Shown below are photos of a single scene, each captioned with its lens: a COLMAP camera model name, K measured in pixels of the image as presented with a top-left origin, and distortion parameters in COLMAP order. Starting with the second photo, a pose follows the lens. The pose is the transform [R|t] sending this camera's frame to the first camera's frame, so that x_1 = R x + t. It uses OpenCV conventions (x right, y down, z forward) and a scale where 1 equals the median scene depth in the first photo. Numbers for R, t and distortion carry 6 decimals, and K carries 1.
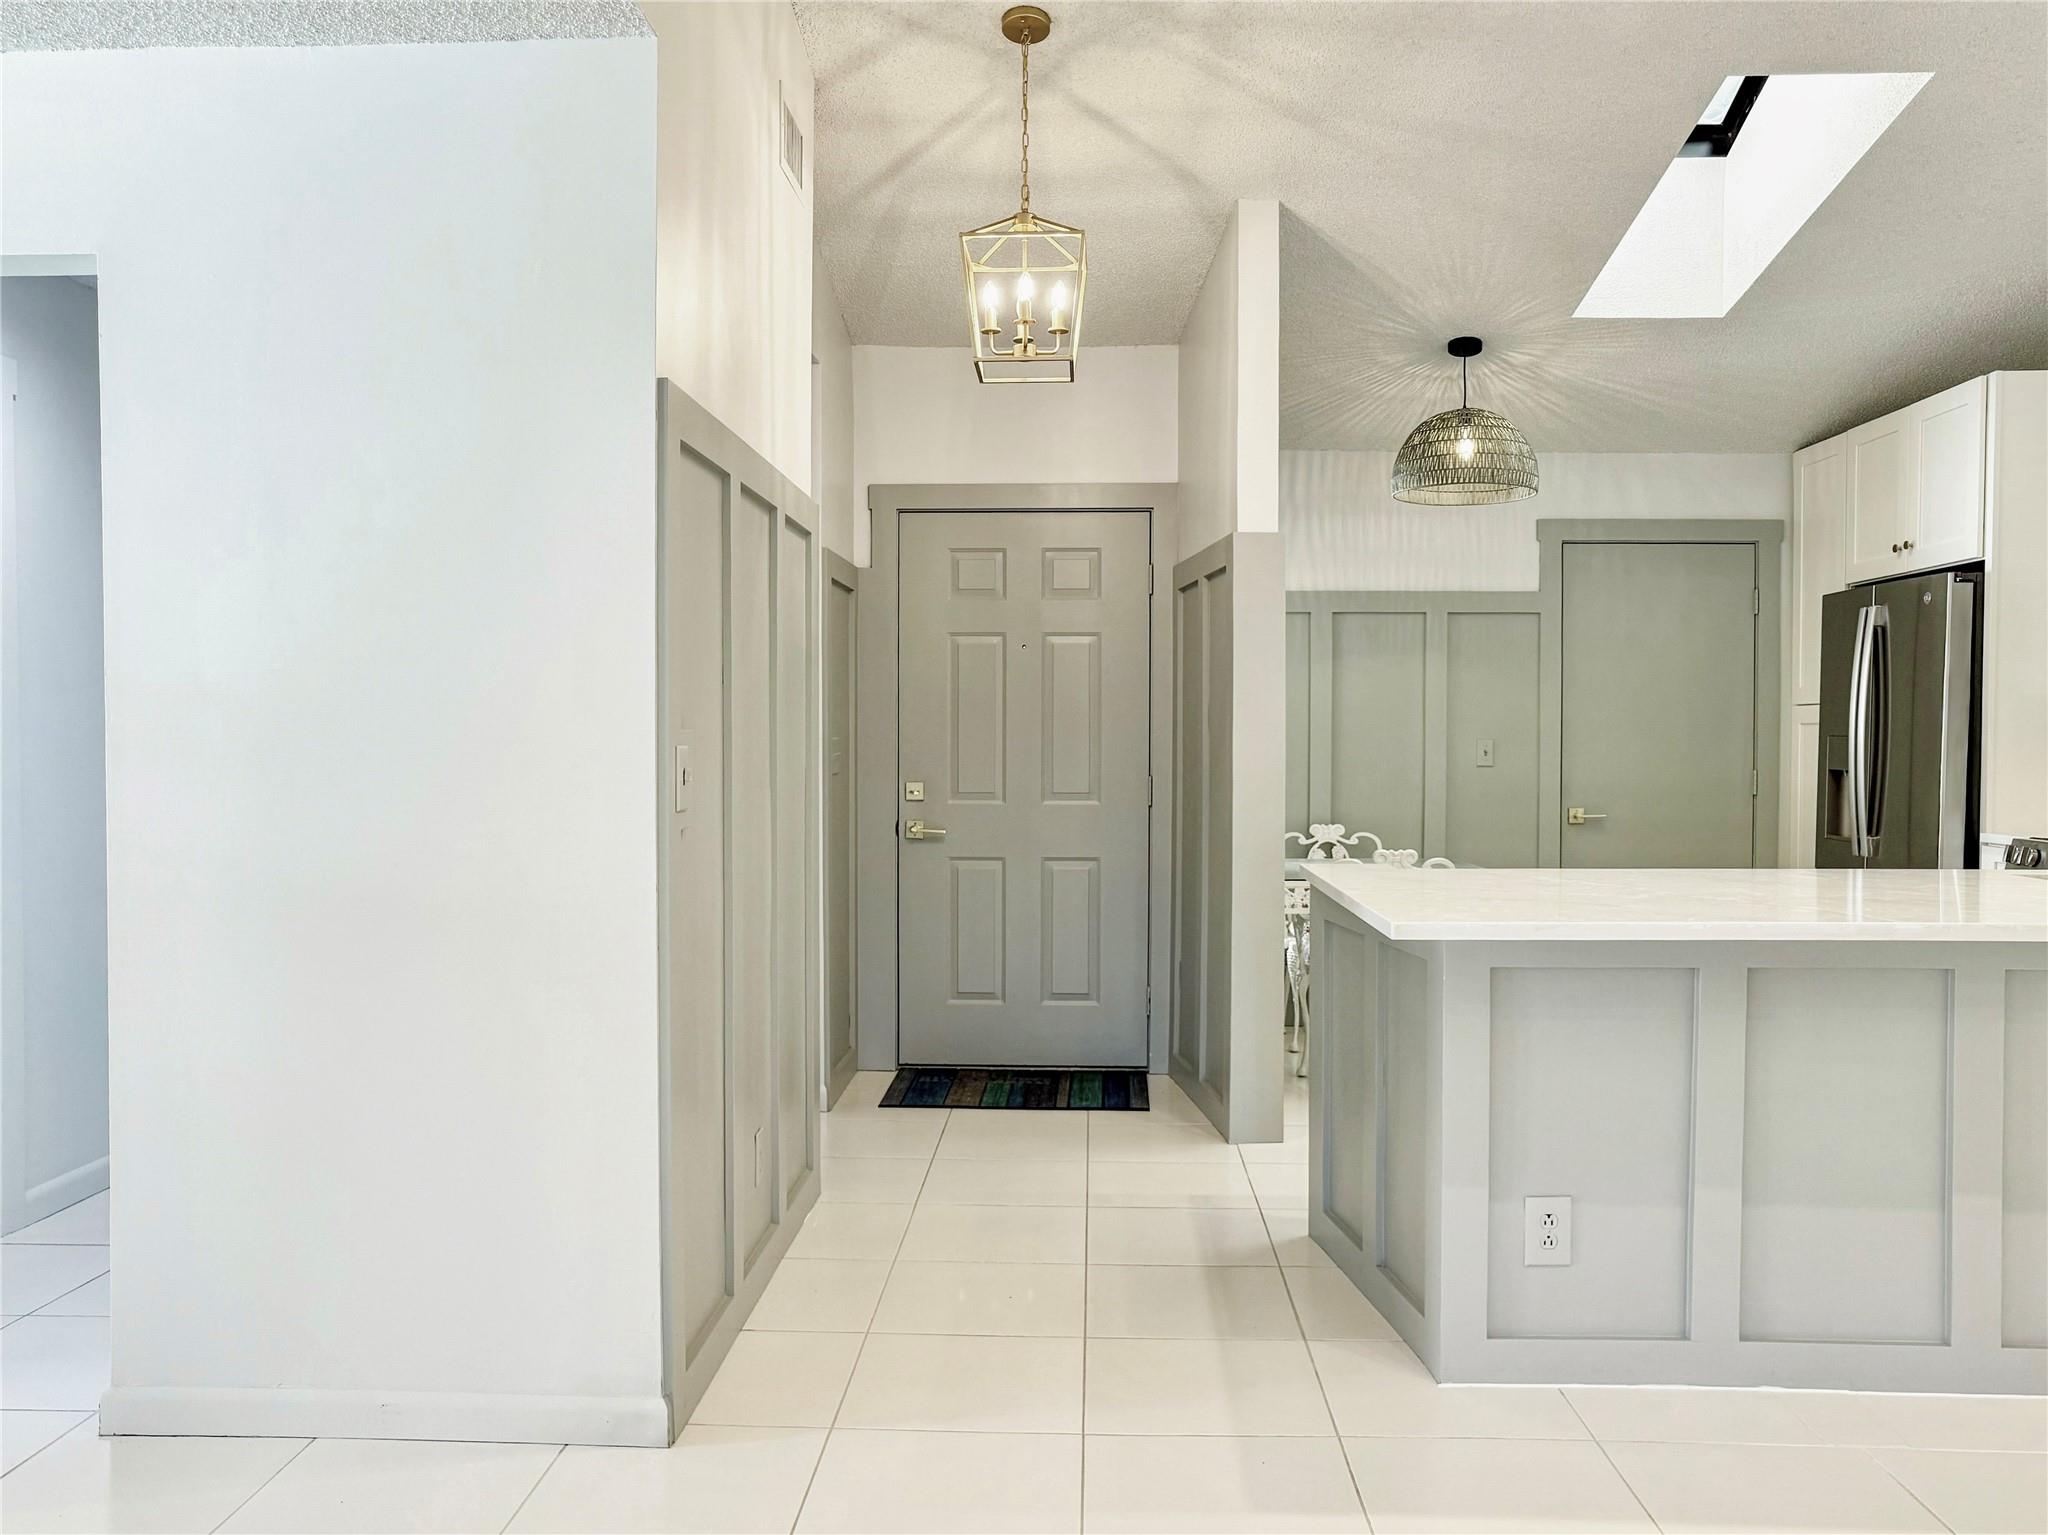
lens RADIAL K [[1572.5, 0, 1024.0], [0, 1572.5, 767.5], [0, 0, 1]] dist [-0.118007, 0.159787]
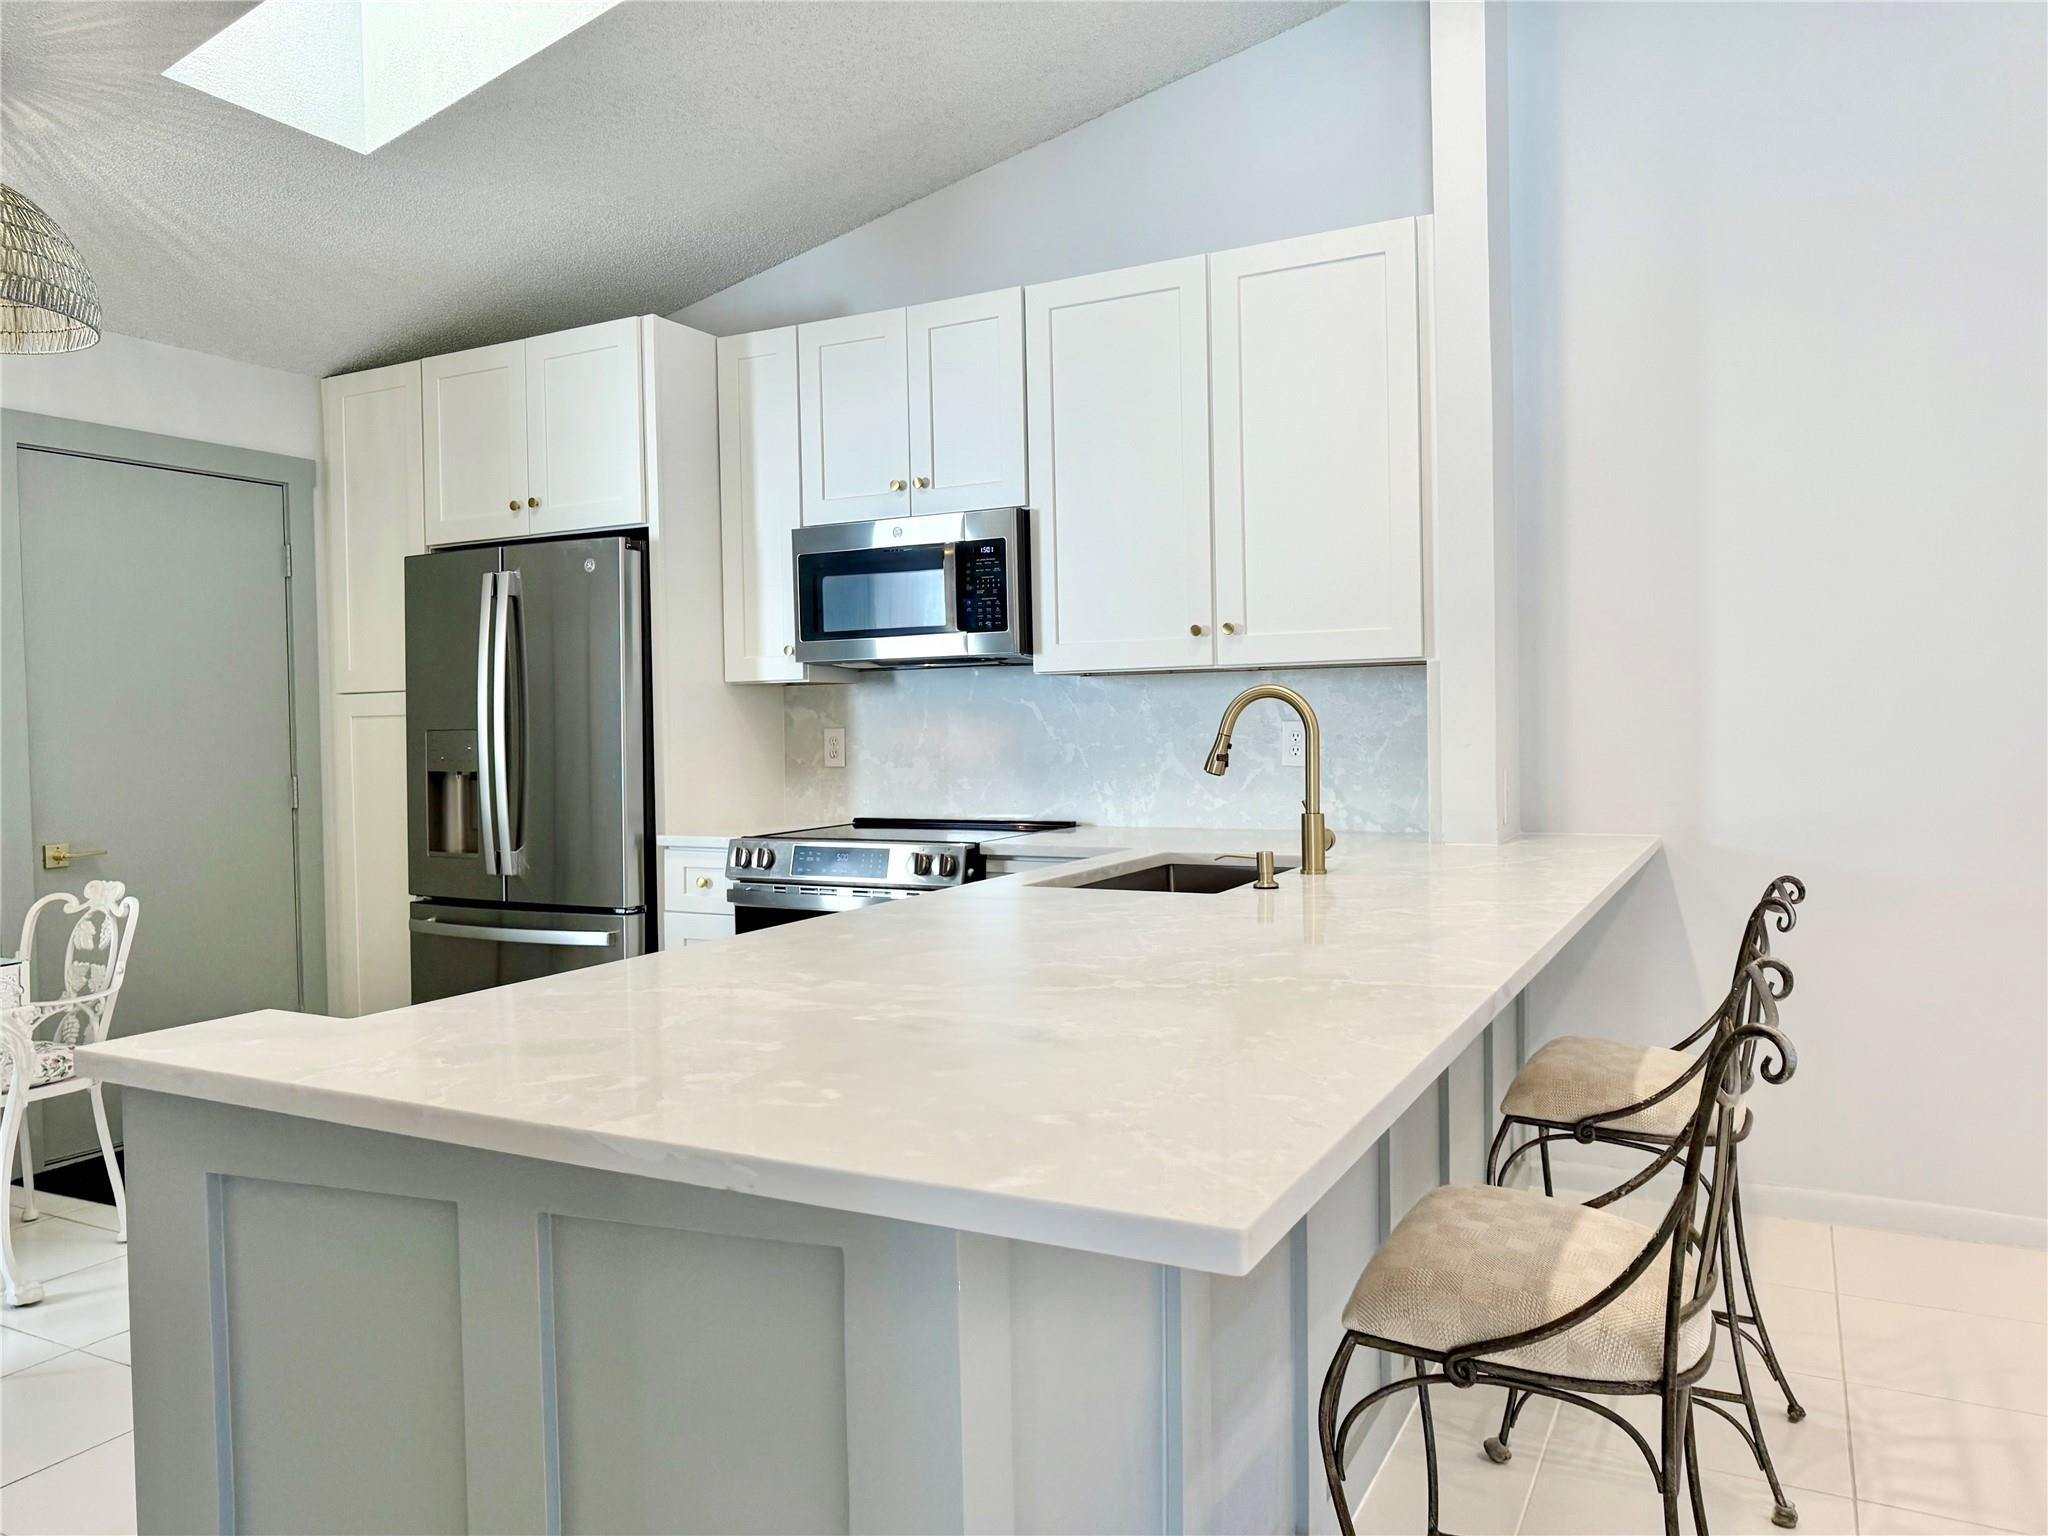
lens RADIAL K [[1450.3, 0, 1013.0], [0, 1450.3, 755.7], [0, 0, 1]] dist [-0.002331, -0.009404]
pose [[0.430772, -0.033473, 0.901840, -0.031973], [0.037963, 0.999099, 0.018950, -0.008865], [-0.901662, 0.026073, 0.431655, 0.356750]]
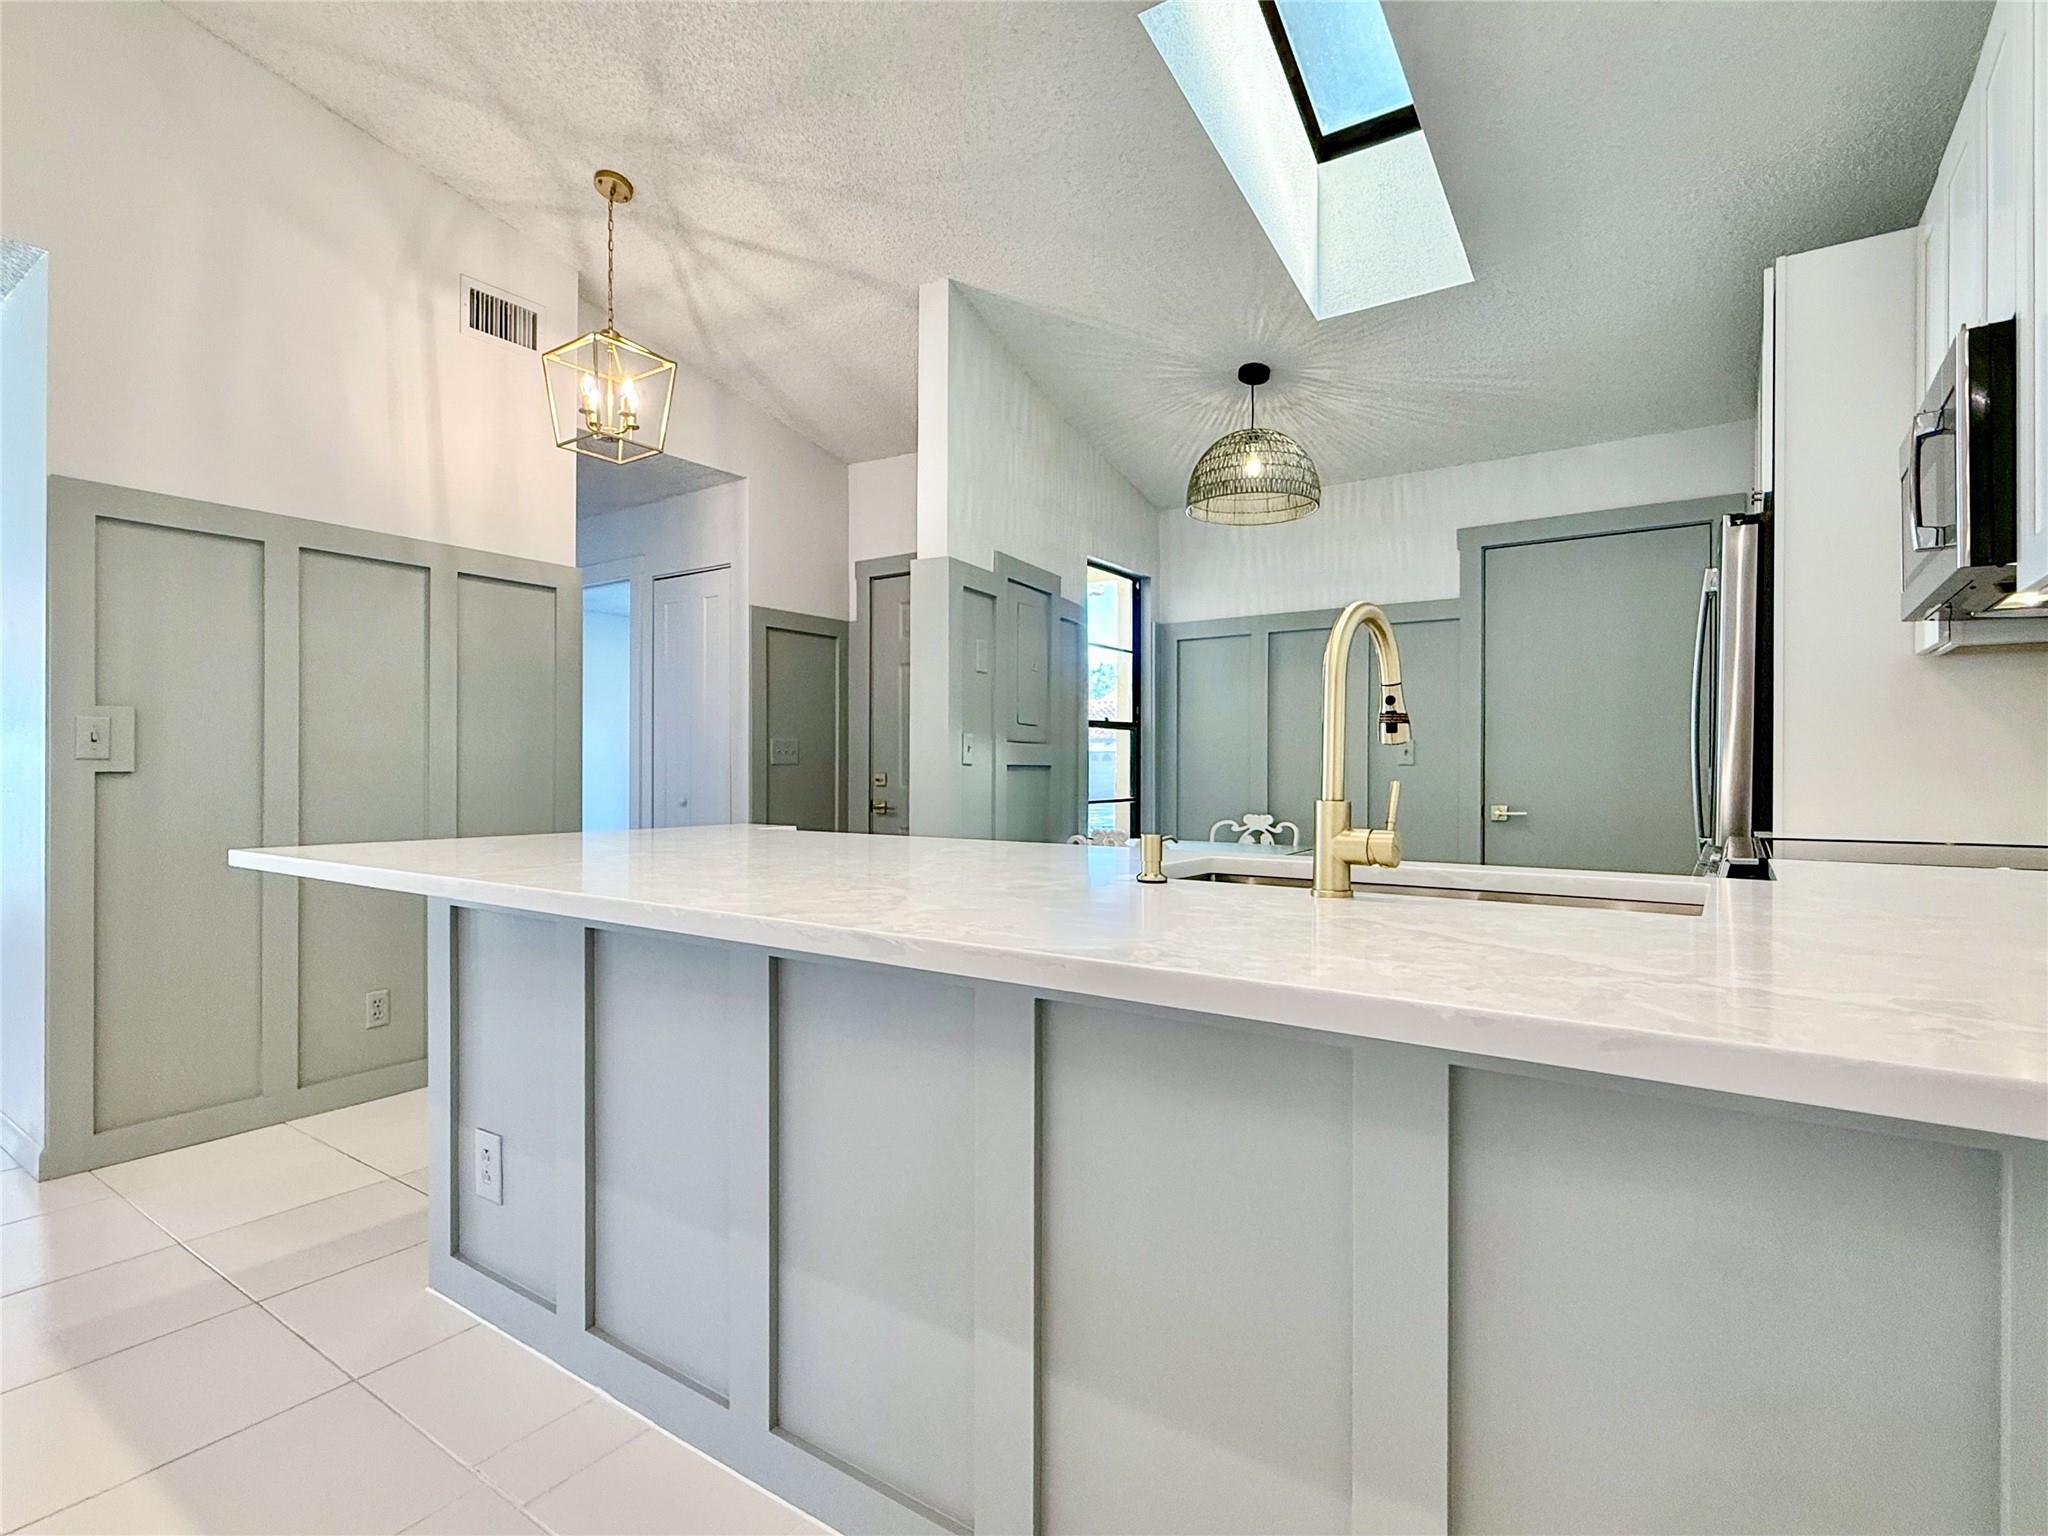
lens RADIAL K [[1009.2, 0, 1024.0], [0, 1009.2, 768.0], [0, 0, 1]] dist [0.002318, -0.000432]
pose [[0.847087, 0.000383, -0.531454, 0.446971], [-0.012630, 0.999732, -0.019411, 0.018422], [0.531304, 0.023155, 0.846865, 0.272107]]
